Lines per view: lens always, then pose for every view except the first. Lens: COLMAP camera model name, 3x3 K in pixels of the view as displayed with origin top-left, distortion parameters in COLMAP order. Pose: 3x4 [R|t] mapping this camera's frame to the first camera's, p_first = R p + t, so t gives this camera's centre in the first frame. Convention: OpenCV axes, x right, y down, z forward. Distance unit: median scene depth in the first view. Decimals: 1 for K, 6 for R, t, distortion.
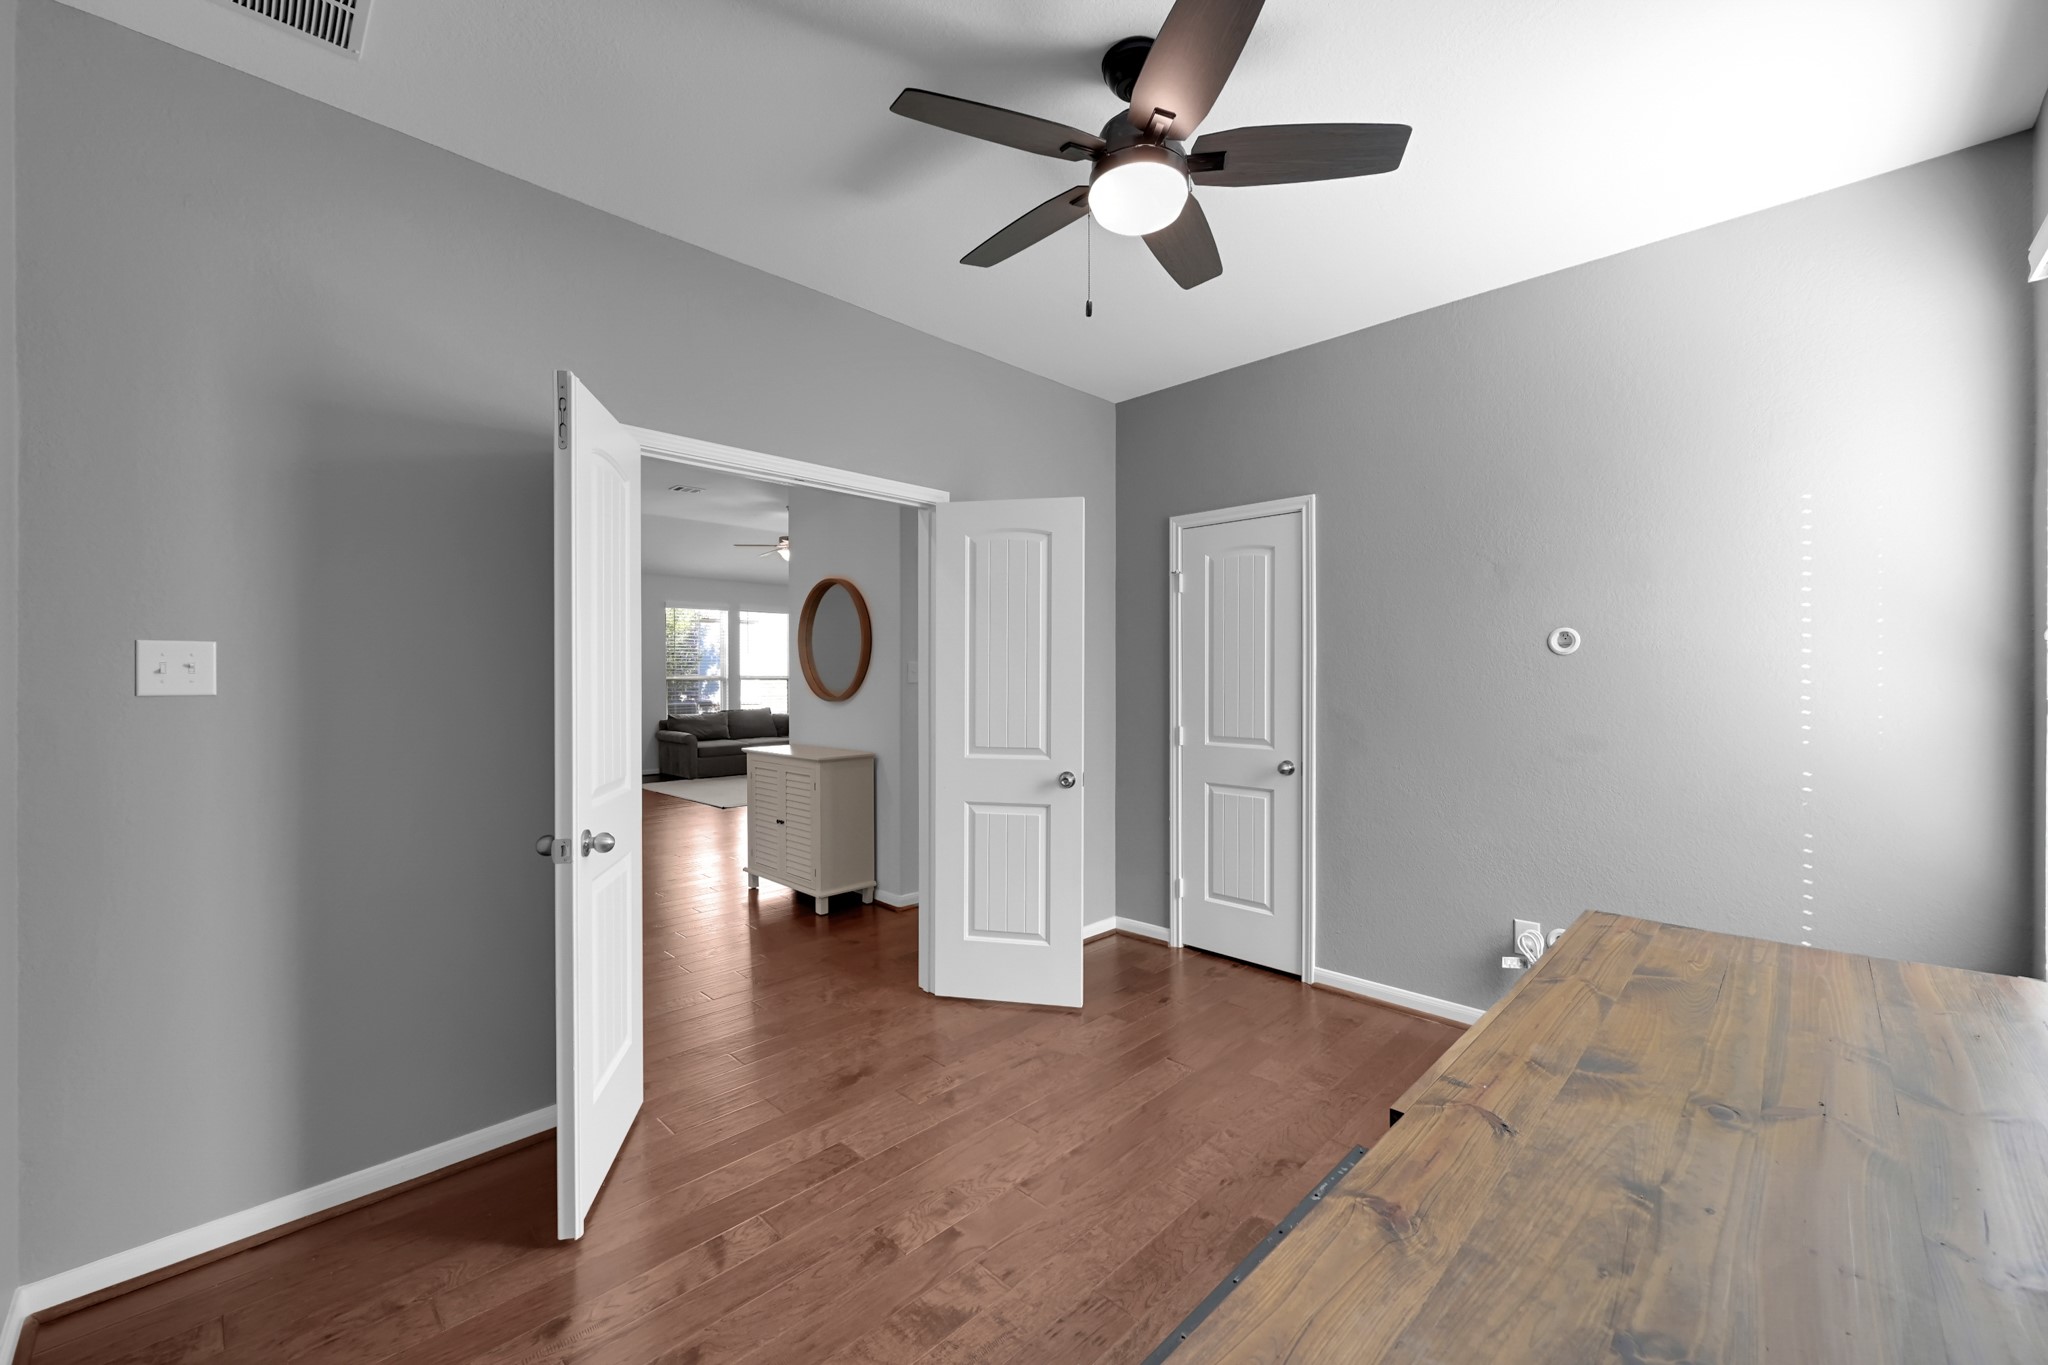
lens RADIAL K [[811.1, 0, 1019.2], [0, 811.1, 682.5], [0, 0, 1]] dist [0.001104, -0.000122]
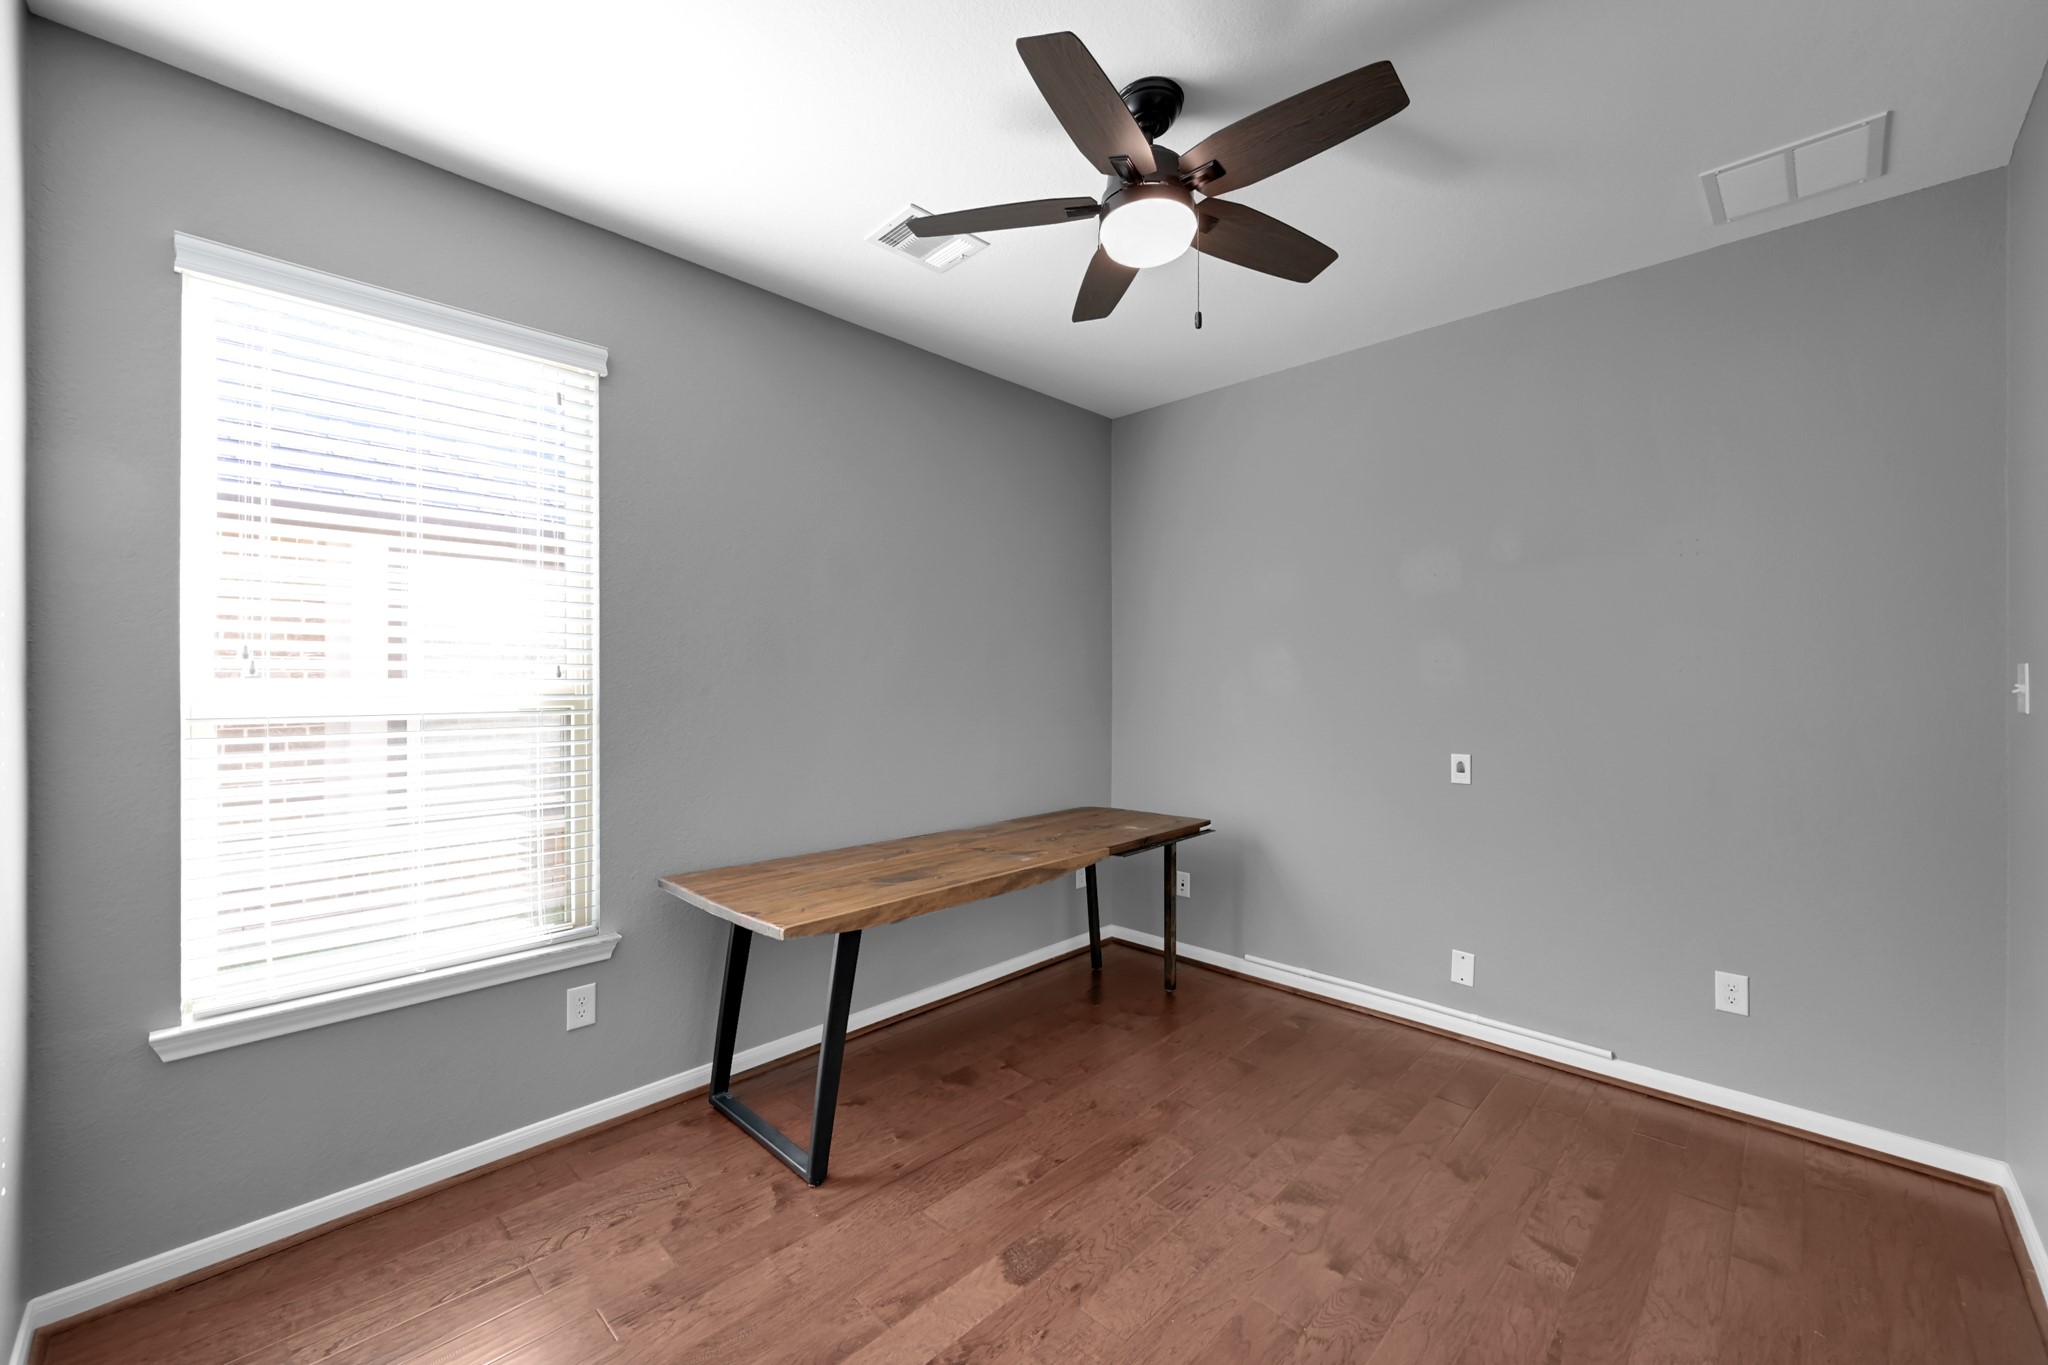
lens RADIAL K [[800.4, 0, 1013.3], [0, 800.4, 678.4], [0, 0, 1]] dist [-0.000100, -0.000183]
pose [[-0.999989, 0.001727, 0.004349, 0.346398], [0.001757, 0.999974, 0.006983, -0.044567], [-0.004337, 0.006991, -0.999966, 2.240968]]
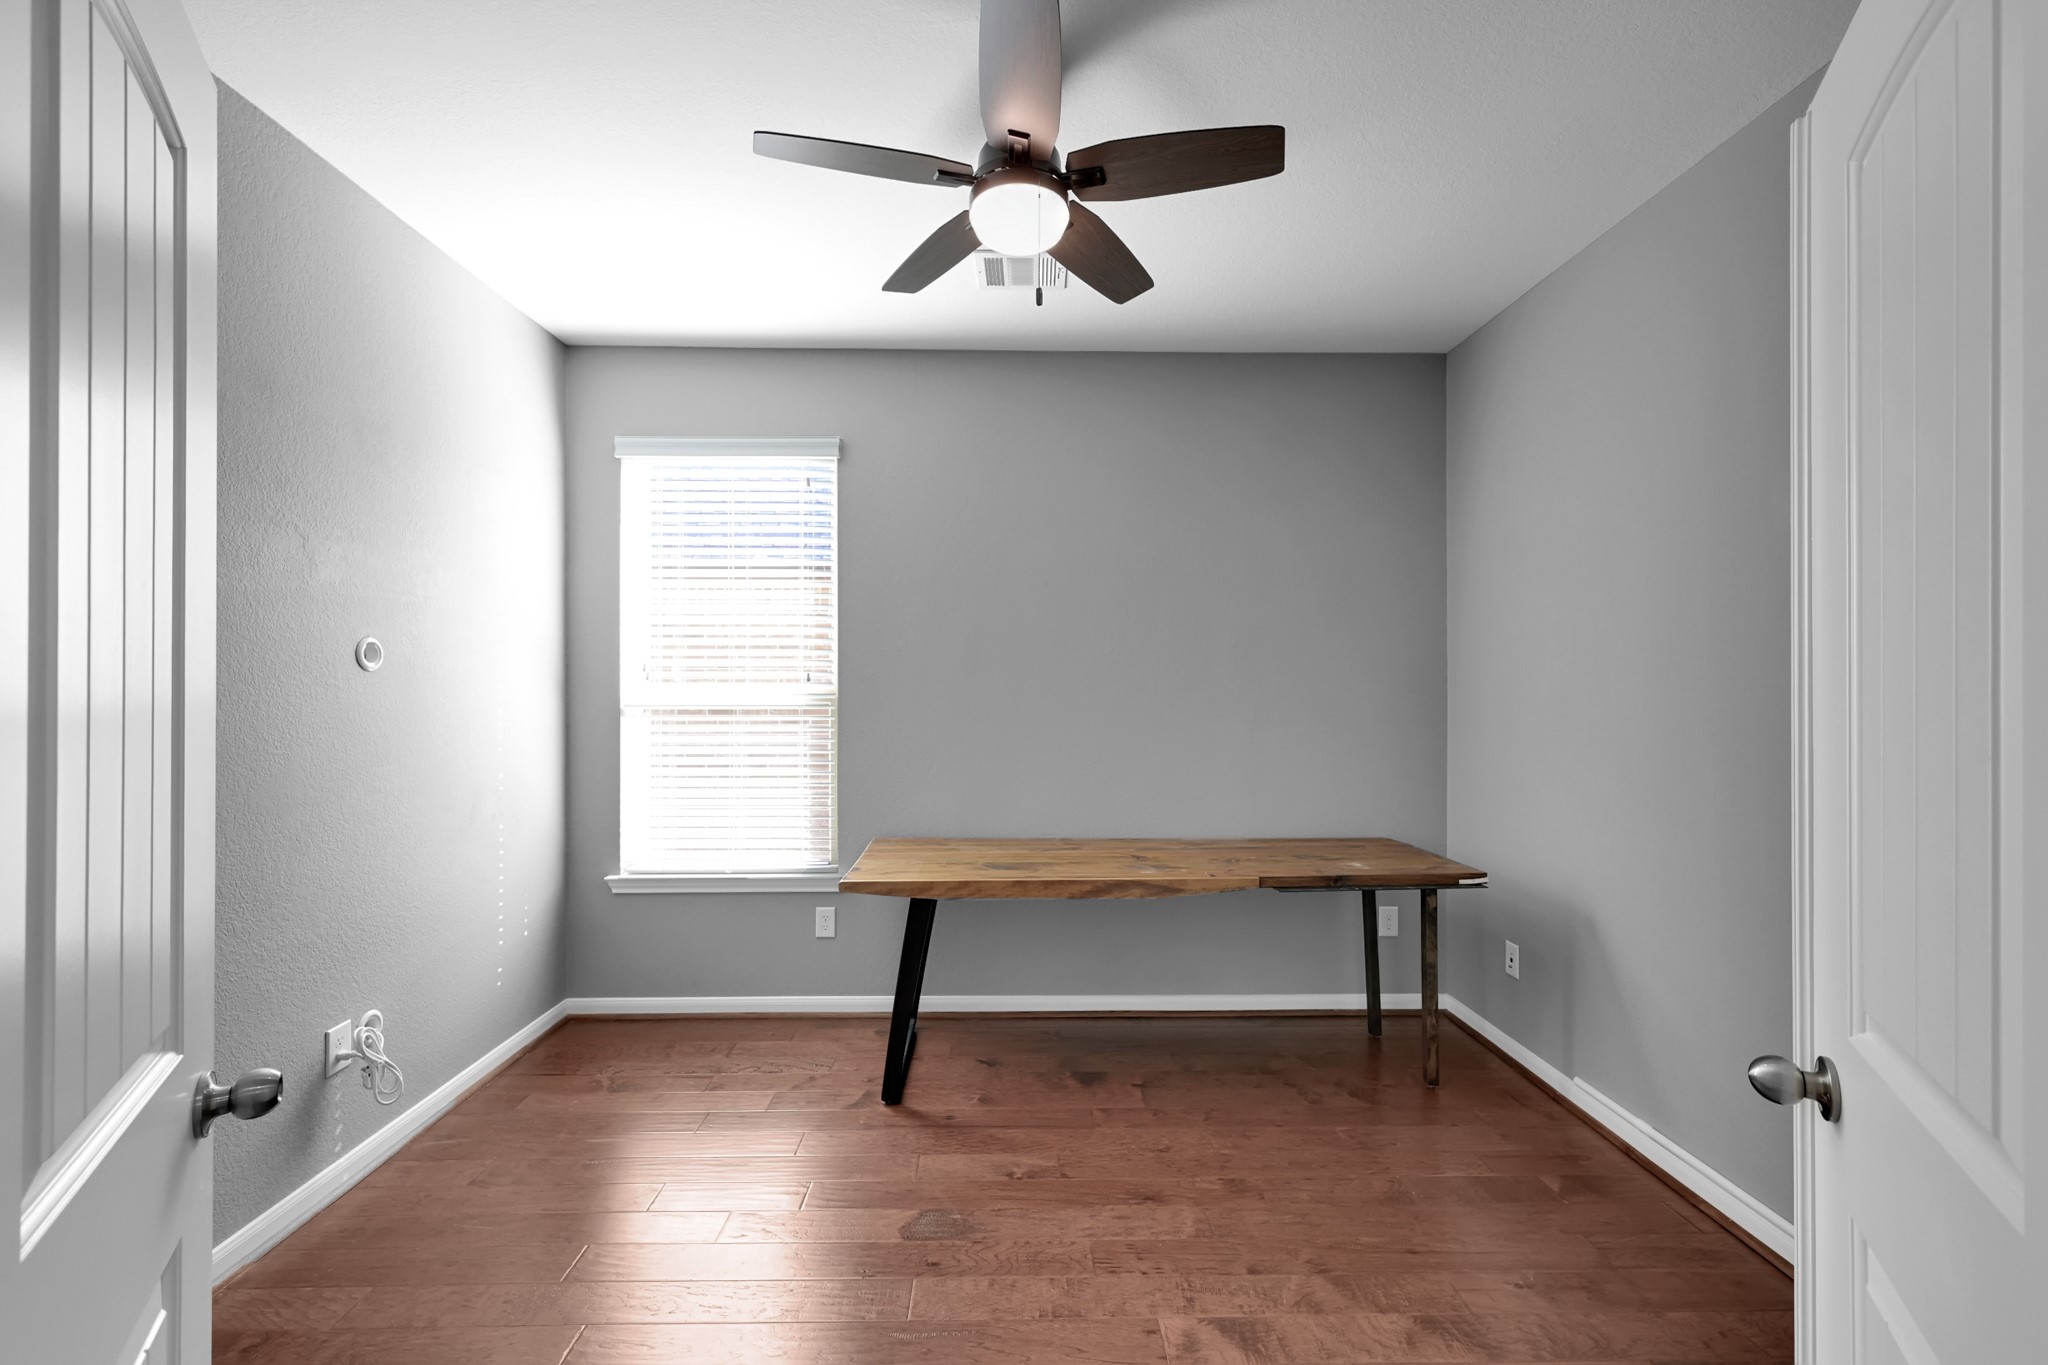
lens RADIAL K [[811.1, 0, 1019.2], [0, 811.1, 682.5], [0, 0, 1]] dist [0.001104, -0.000122]
pose [[-0.714226, 0.004723, 0.699899, -0.608644], [0.007733, 0.999969, 0.001143, -0.033598], [-0.699873, 0.006229, -0.714240, 1.896223]]
